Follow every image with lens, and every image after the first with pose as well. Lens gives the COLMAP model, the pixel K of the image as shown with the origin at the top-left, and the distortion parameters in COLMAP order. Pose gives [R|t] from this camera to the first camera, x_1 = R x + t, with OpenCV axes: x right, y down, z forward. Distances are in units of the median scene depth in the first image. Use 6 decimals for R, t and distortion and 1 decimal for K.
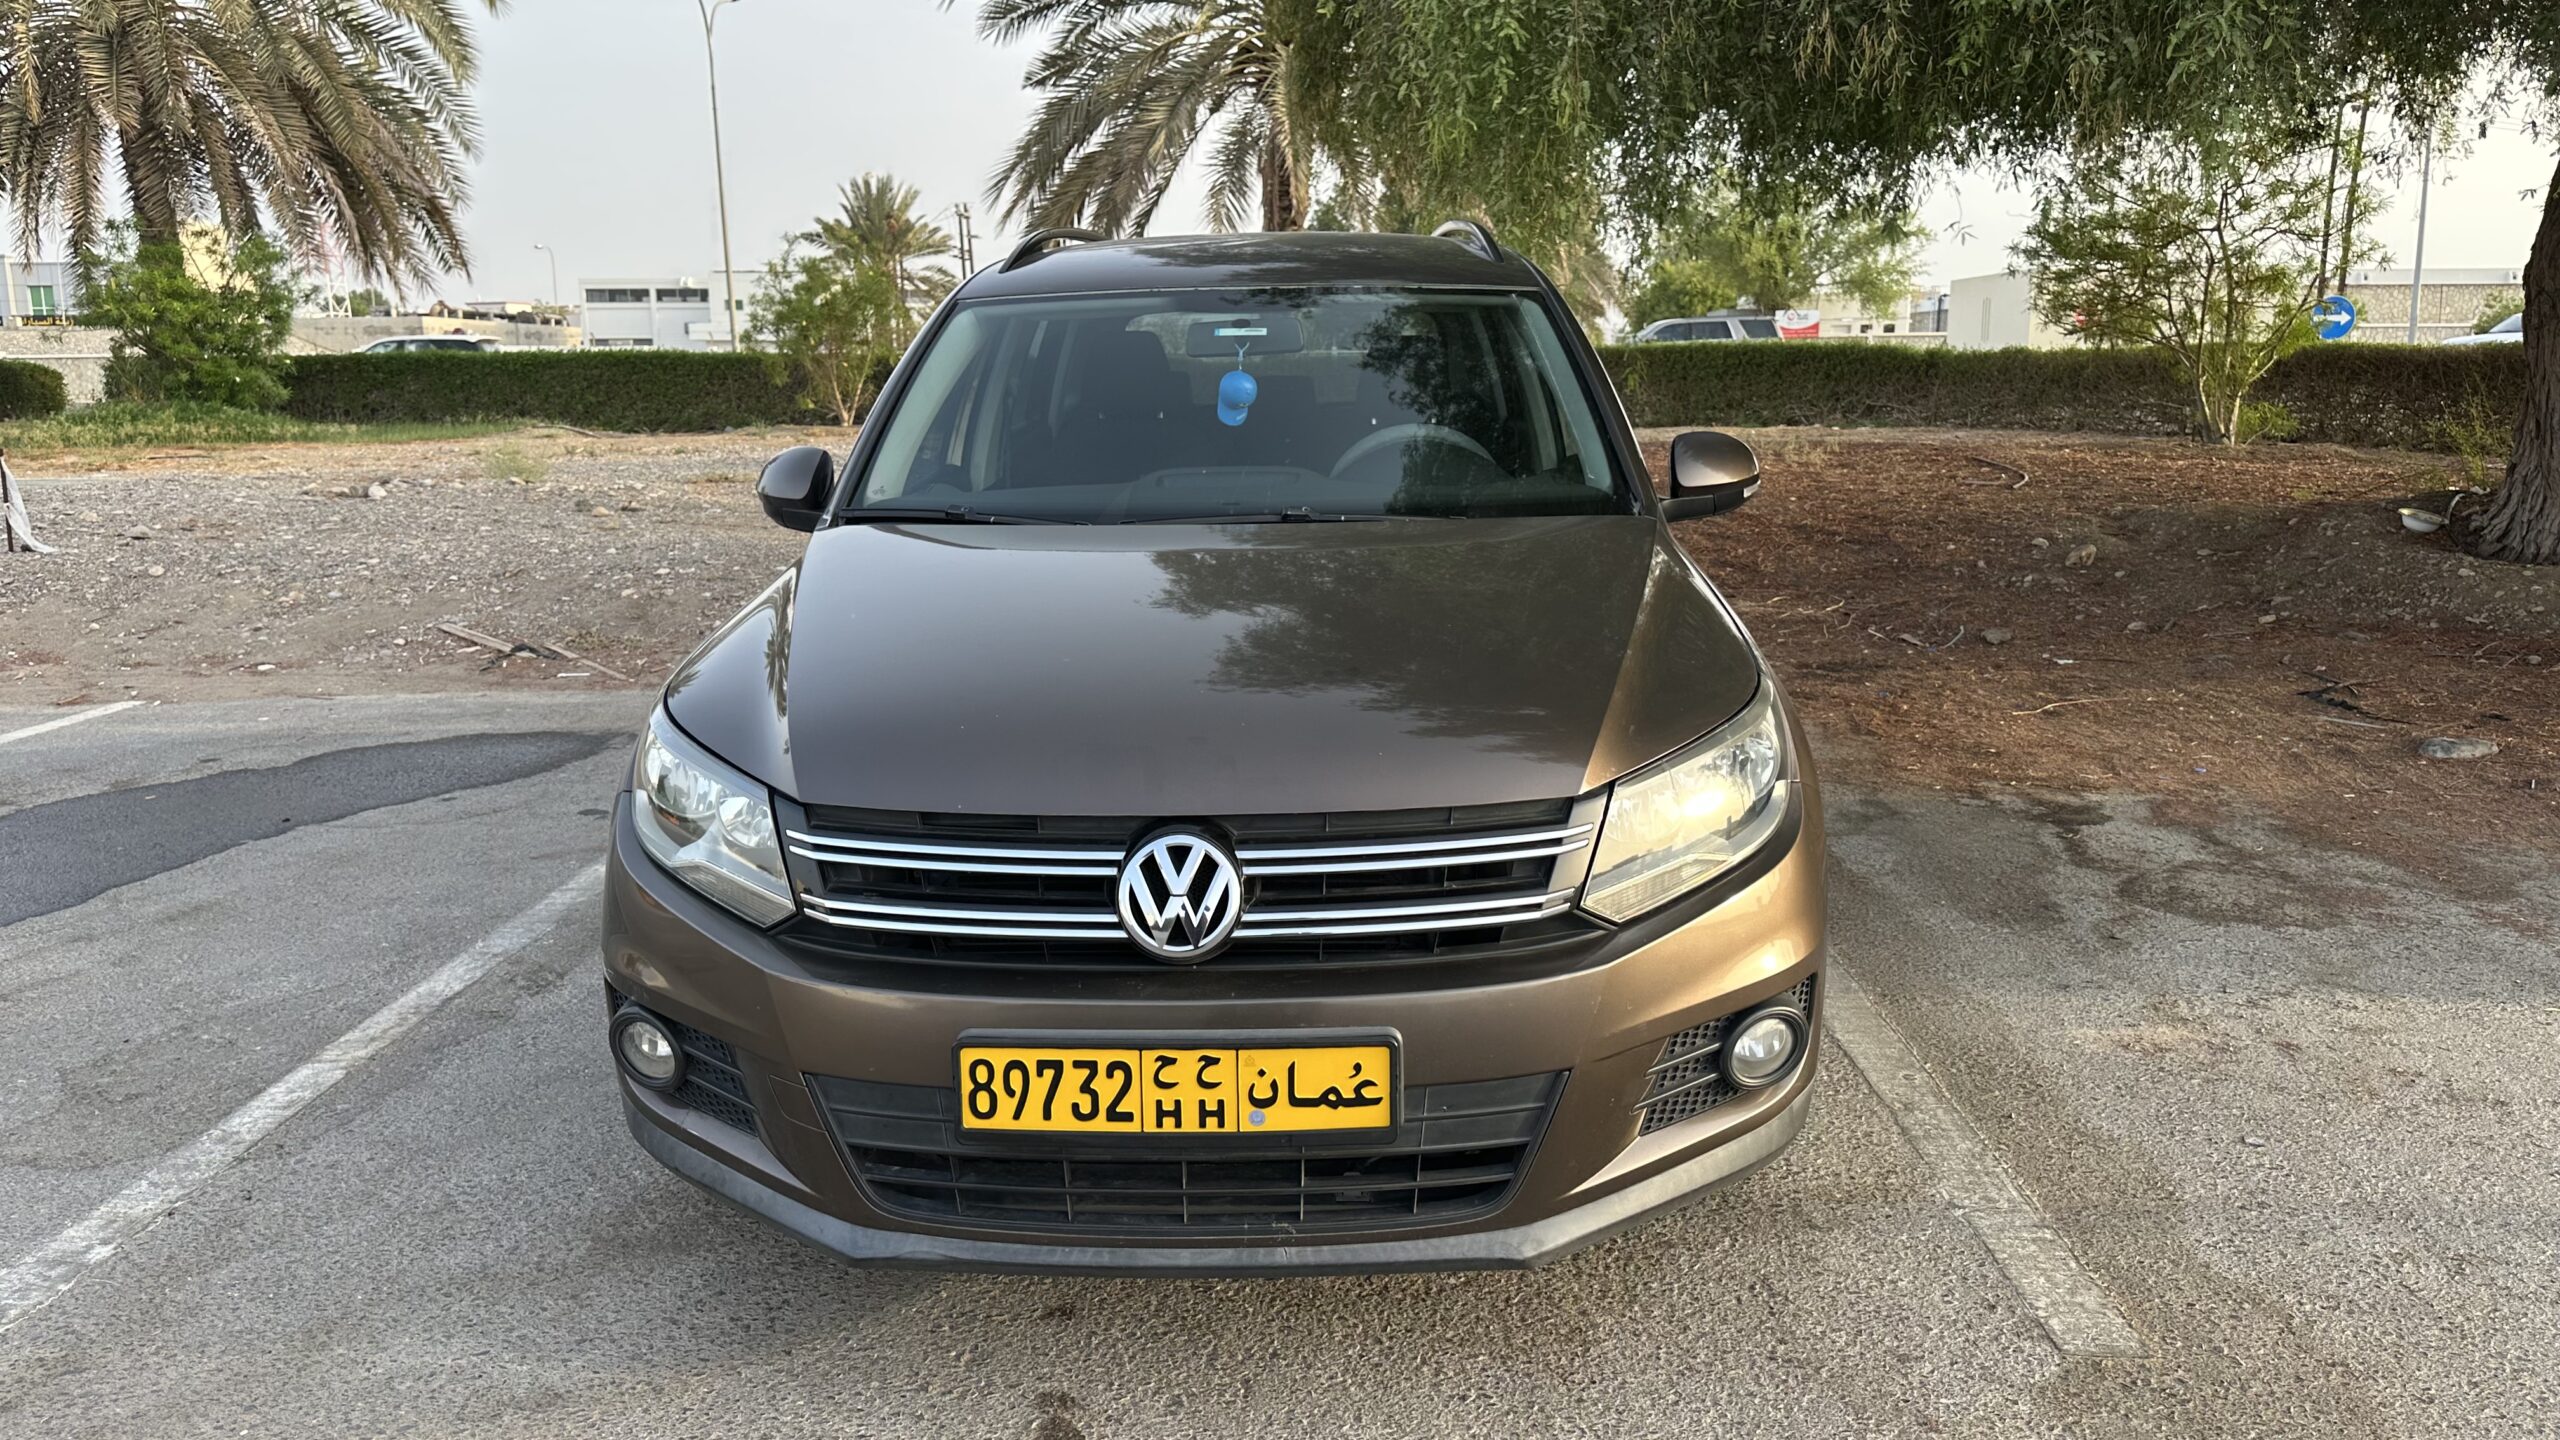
lens RADIAL K [[1811.6, 0, 1274.5], [0, 1811.6, 716.0], [0, 0, 1]] dist [0.012912, -0.016570]
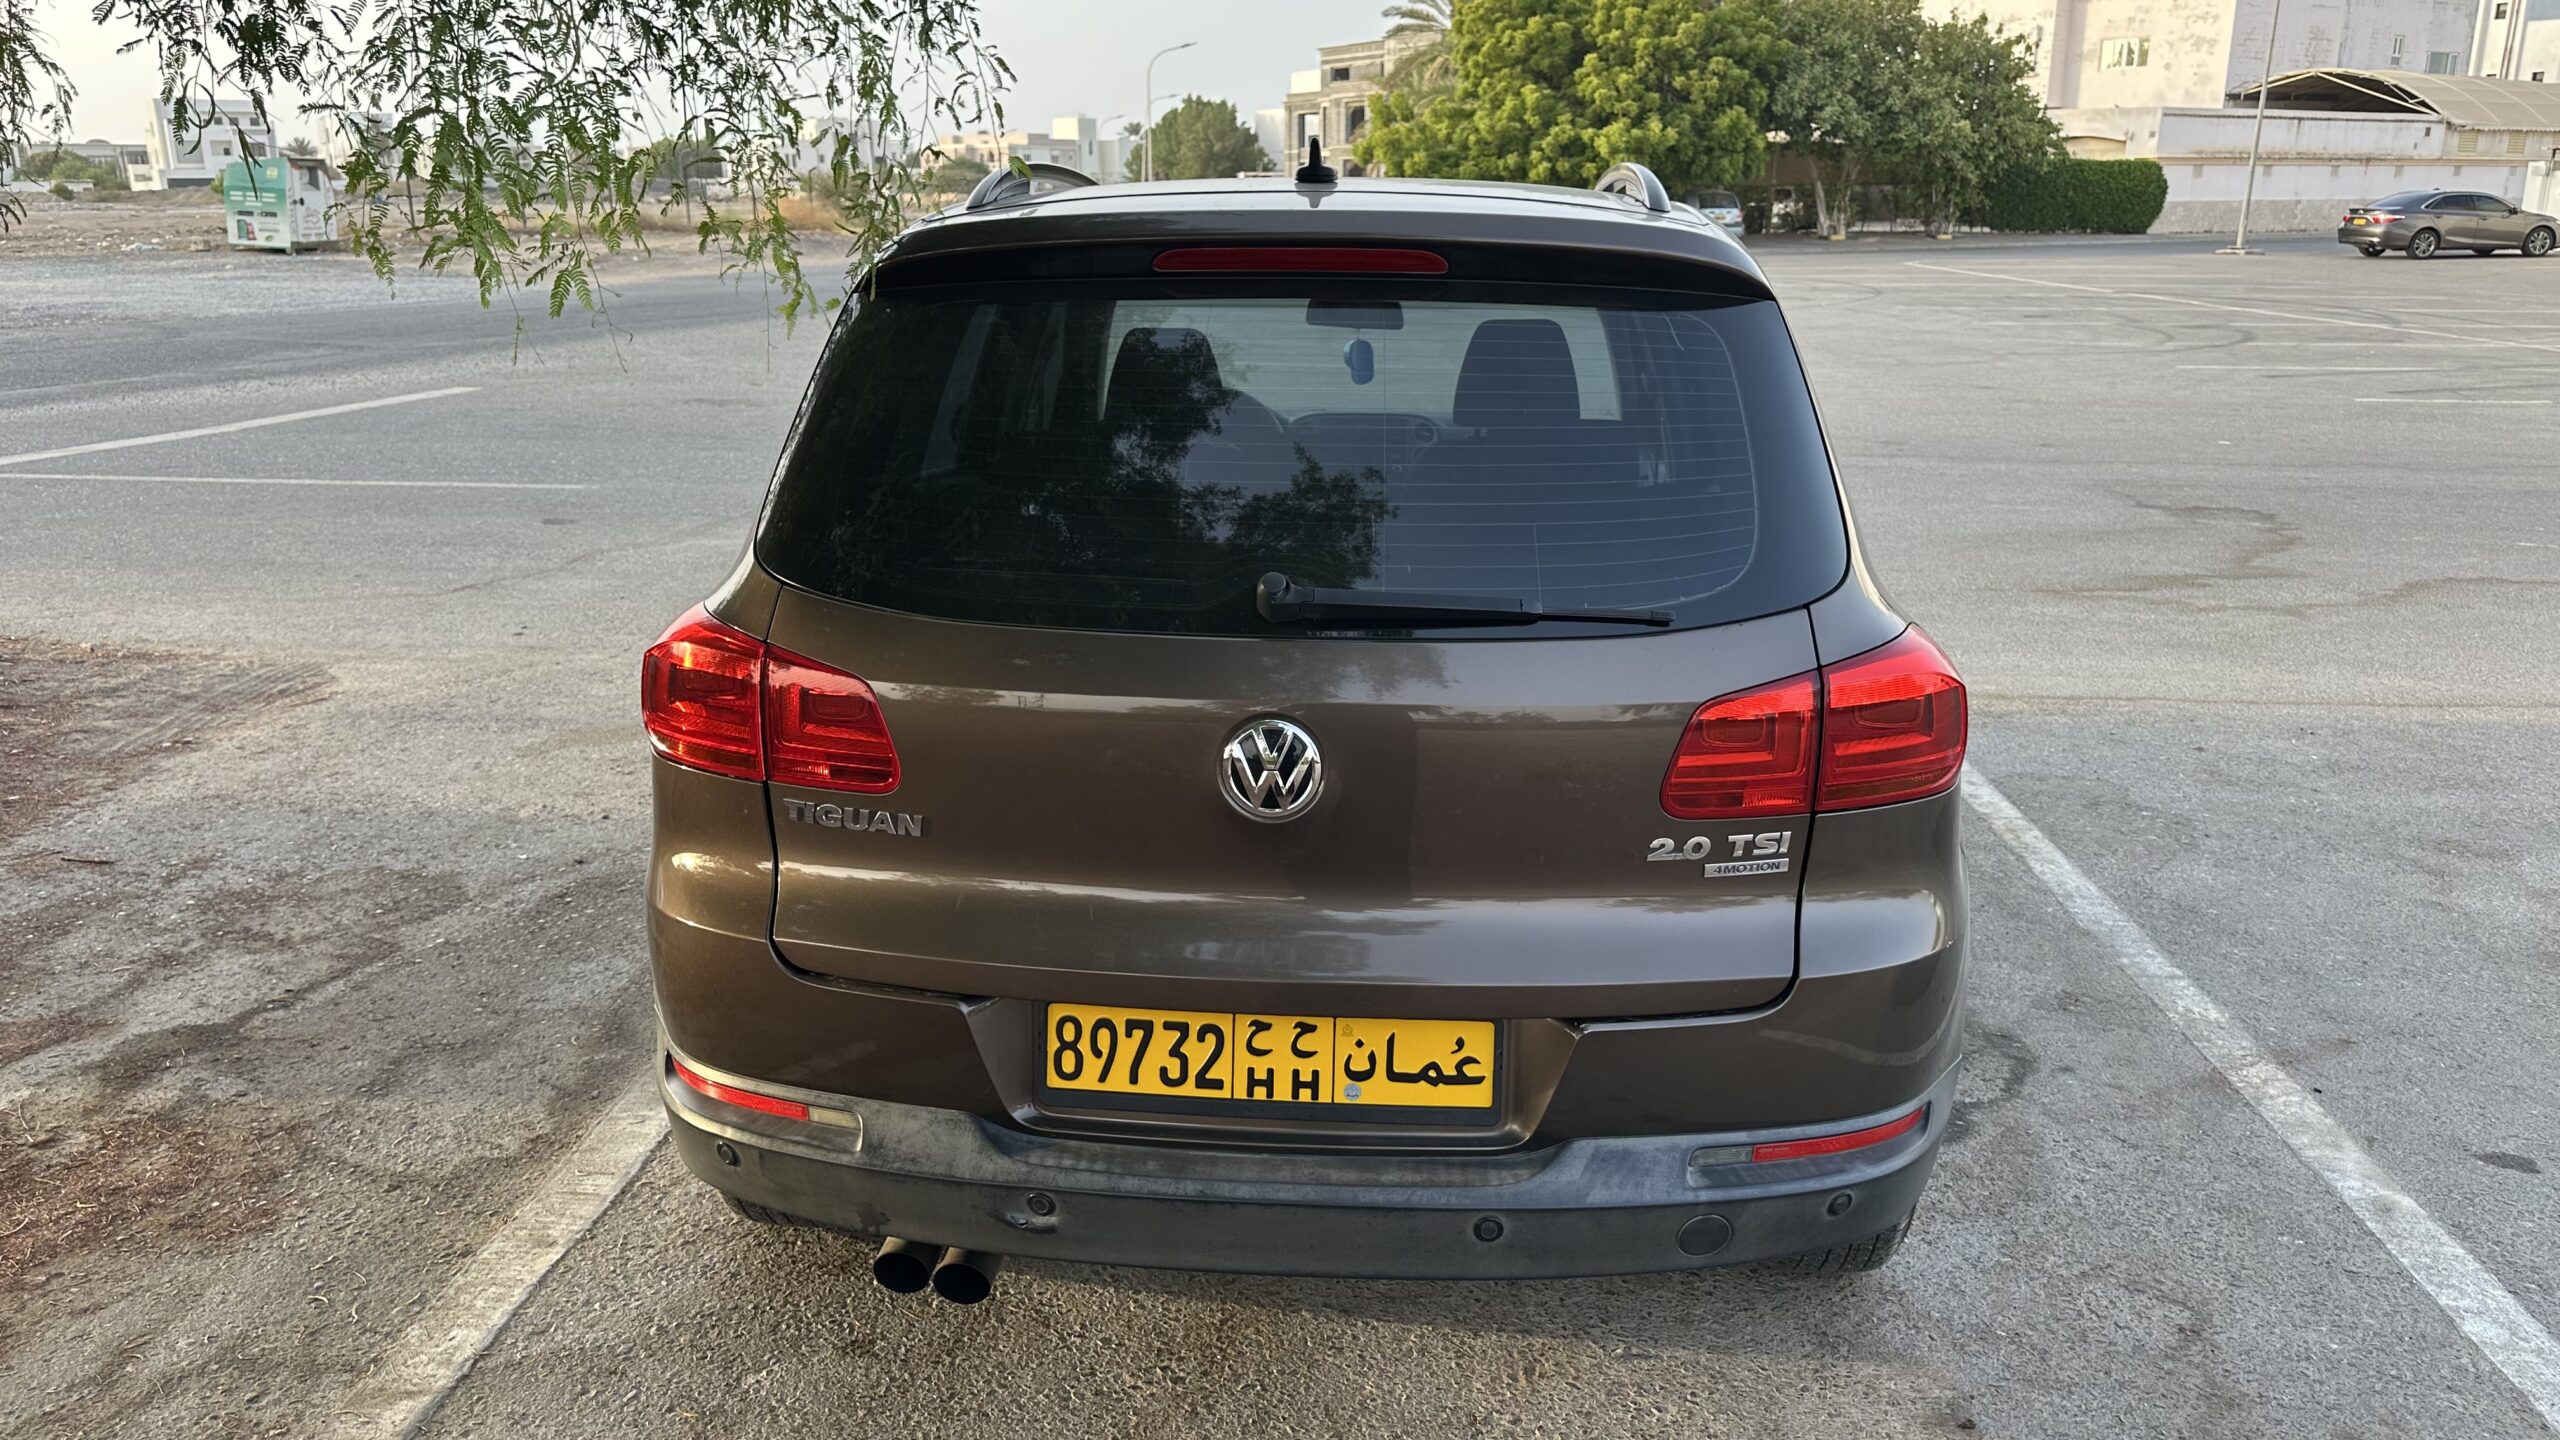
lens RADIAL K [[1811.6, 0, 1279.1], [0, 1811.6, 719.1], [0, 0, 1]] dist [0.012912, -0.016570]
pose [[-0.999304, 0.001581, 0.037280, -0.008492], [0.018119, 0.893957, 0.447786, -0.418495], [-0.032619, 0.448150, -0.893363, 1.816170]]
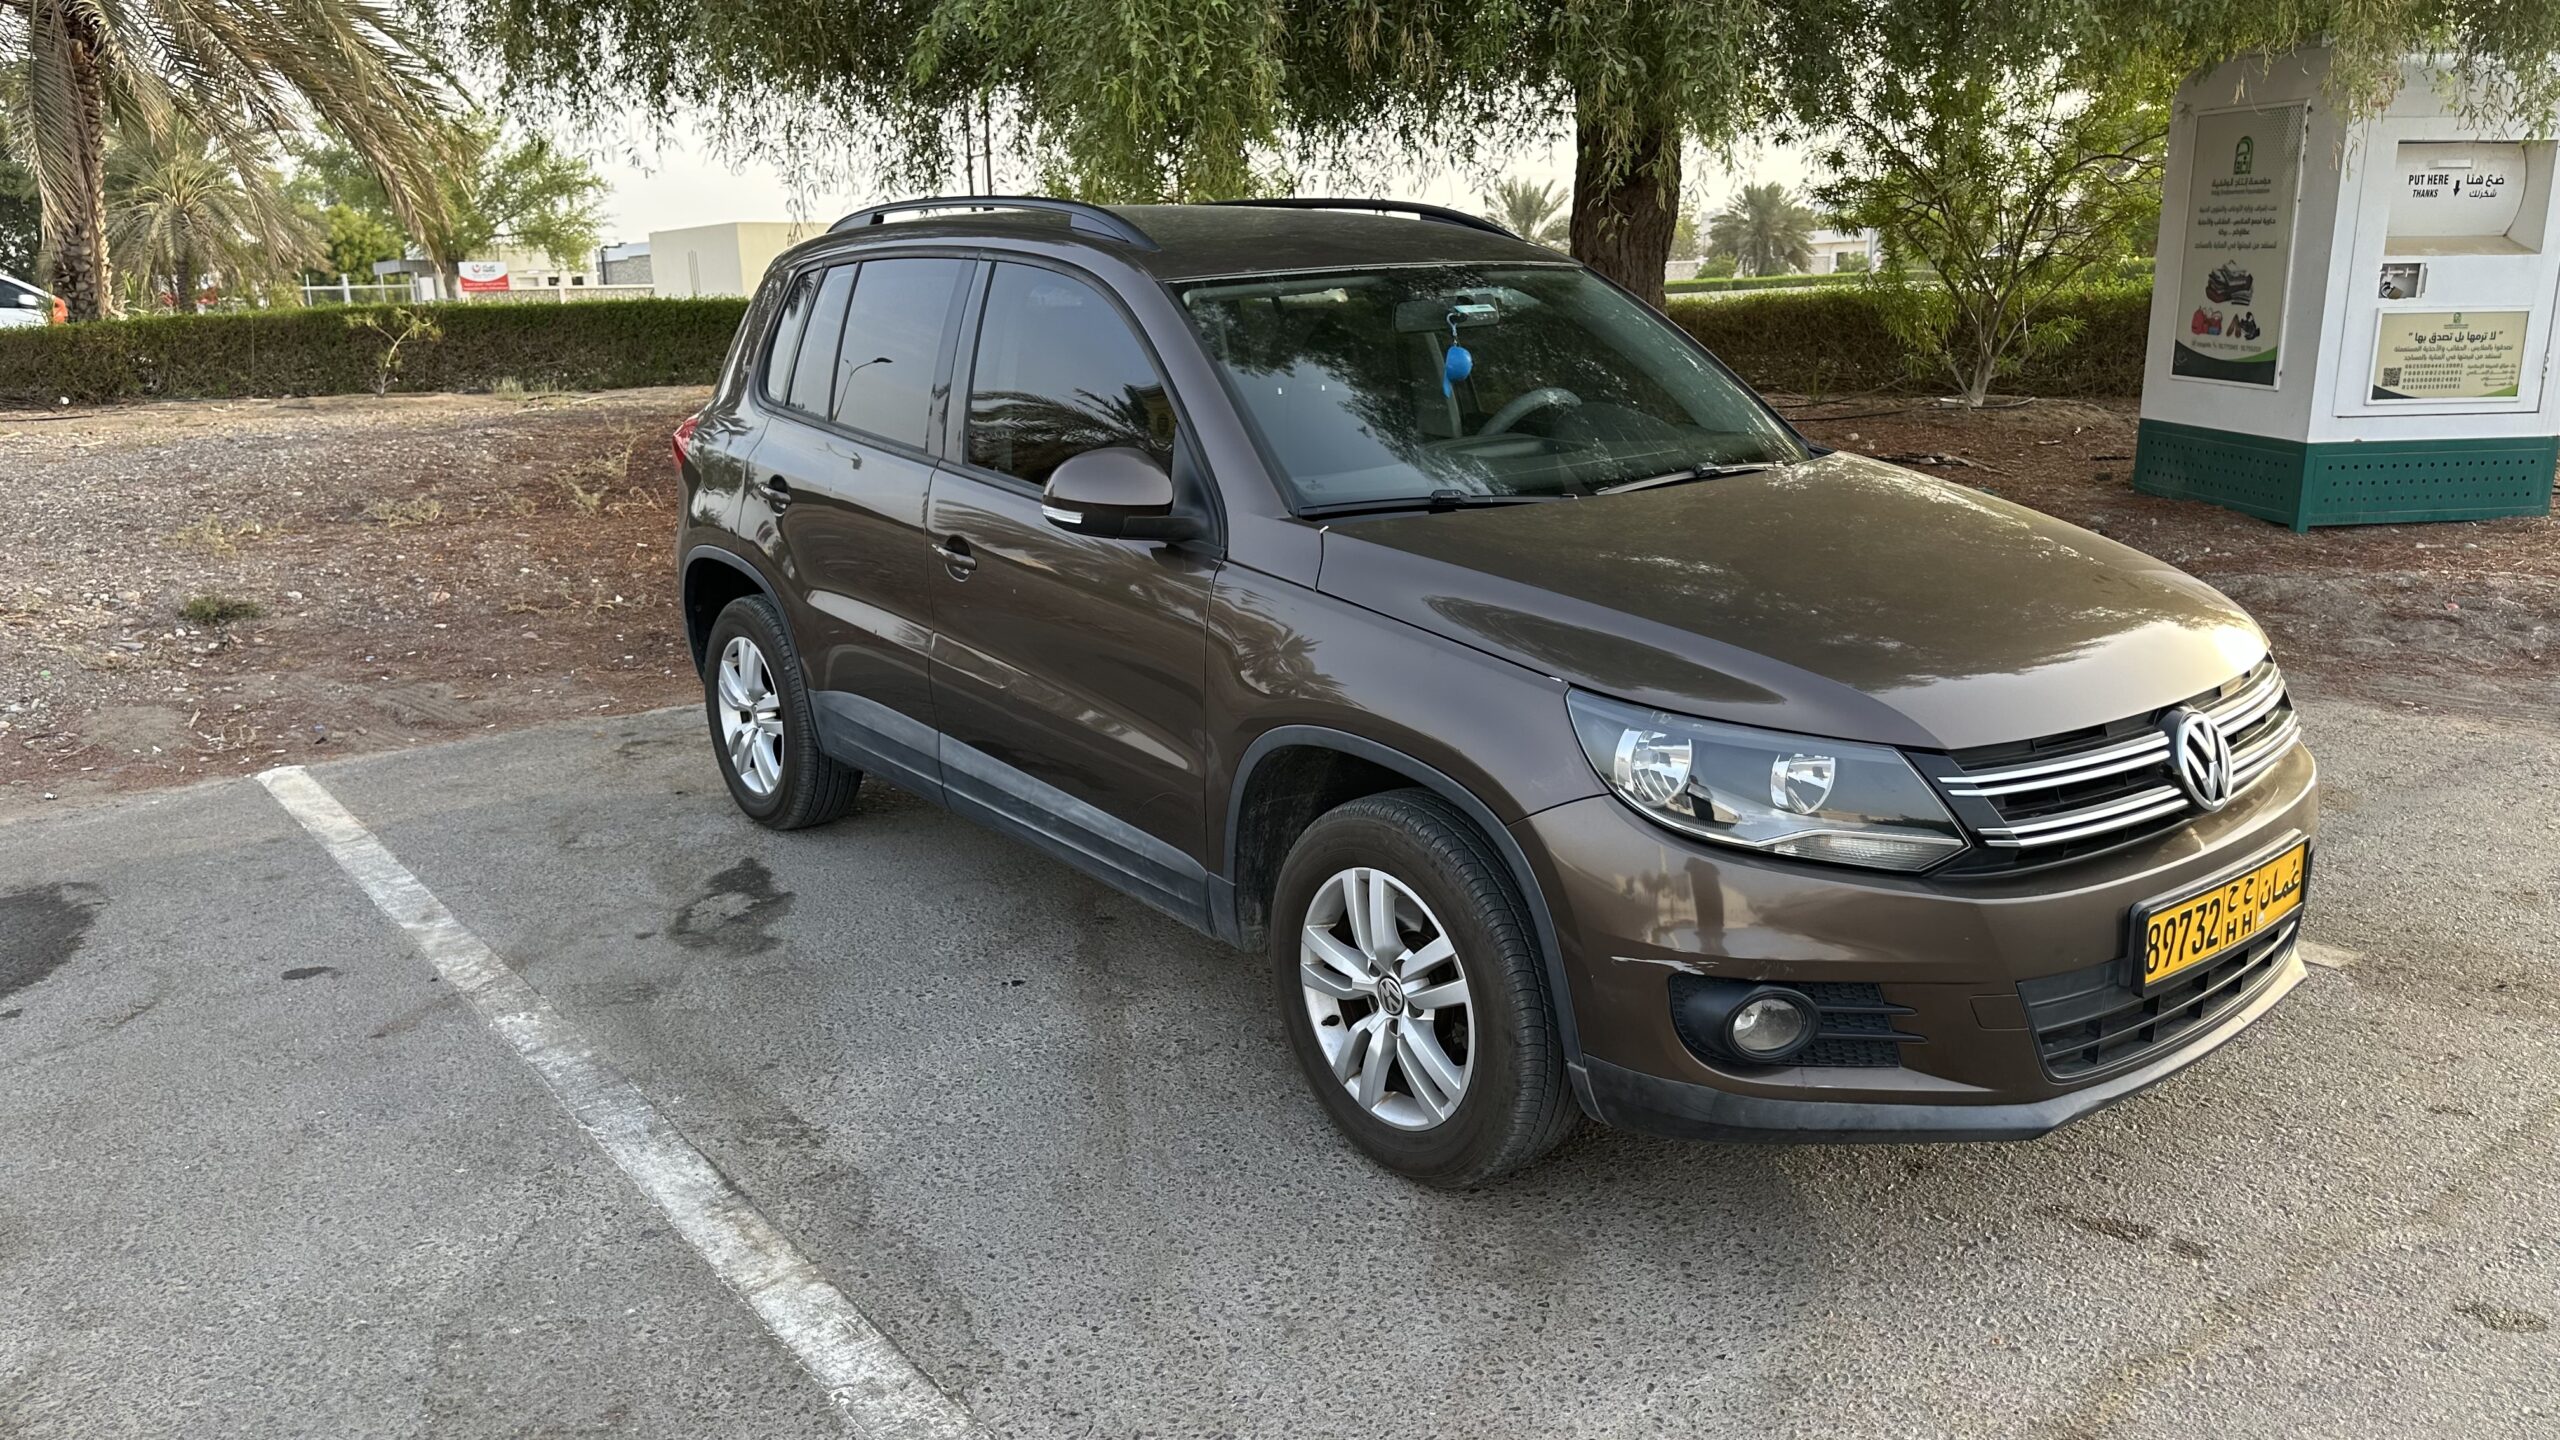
lens RADIAL K [[1811.6, 0, 1295.9], [0, 1811.6, 703.9], [0, 0, 1]] dist [0.012912, -0.016570]
pose [[0.753723, -0.156168, 0.638368, -0.652420], [0.143848, 0.987005, 0.071616, -0.059901], [-0.641256, 0.037849, 0.766393, 0.213760]]
